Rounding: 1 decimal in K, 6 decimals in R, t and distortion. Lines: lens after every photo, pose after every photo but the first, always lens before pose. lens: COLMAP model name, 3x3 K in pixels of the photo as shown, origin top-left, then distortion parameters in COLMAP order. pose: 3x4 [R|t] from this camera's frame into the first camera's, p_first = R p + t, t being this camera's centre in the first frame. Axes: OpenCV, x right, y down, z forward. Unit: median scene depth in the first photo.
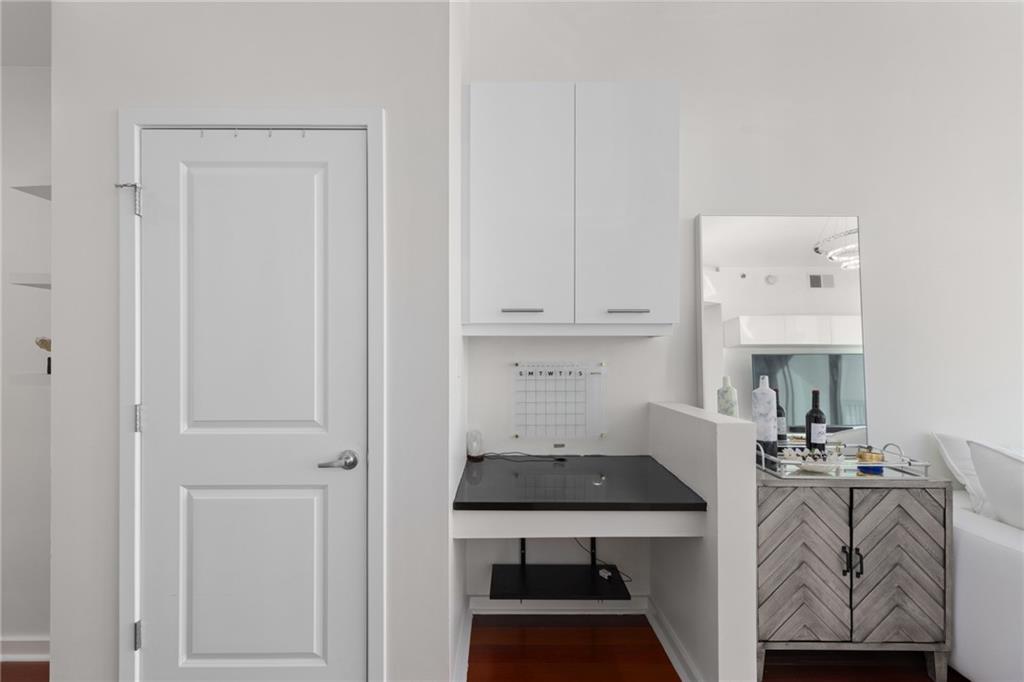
lens RADIAL K [[462.5, 0, 508.6], [0, 462.5, 350.7], [0, 0, 1]] dist [0.001144, 0.000231]
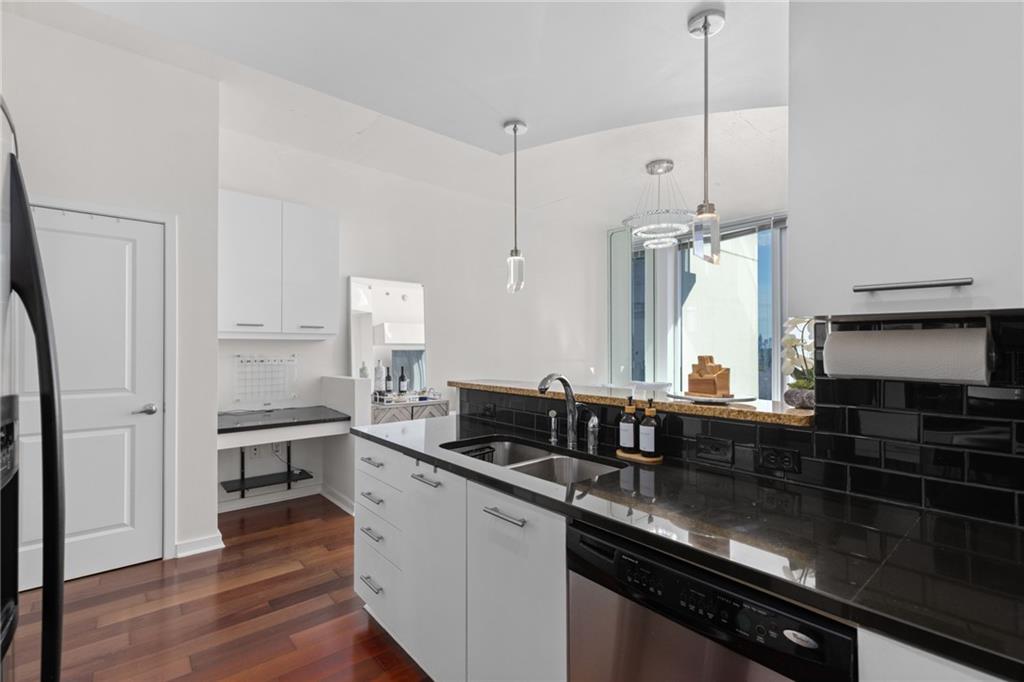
lens RADIAL K [[471.9, 0, 510.9], [0, 471.9, 345.2], [0, 0, 1]] dist [0.001329, -0.000049]
pose [[0.768242, 0.003486, 0.640150, -0.352491], [-0.000763, 0.999989, -0.004531, -0.001397], [-0.640159, 0.002992, 0.768237, -1.006763]]
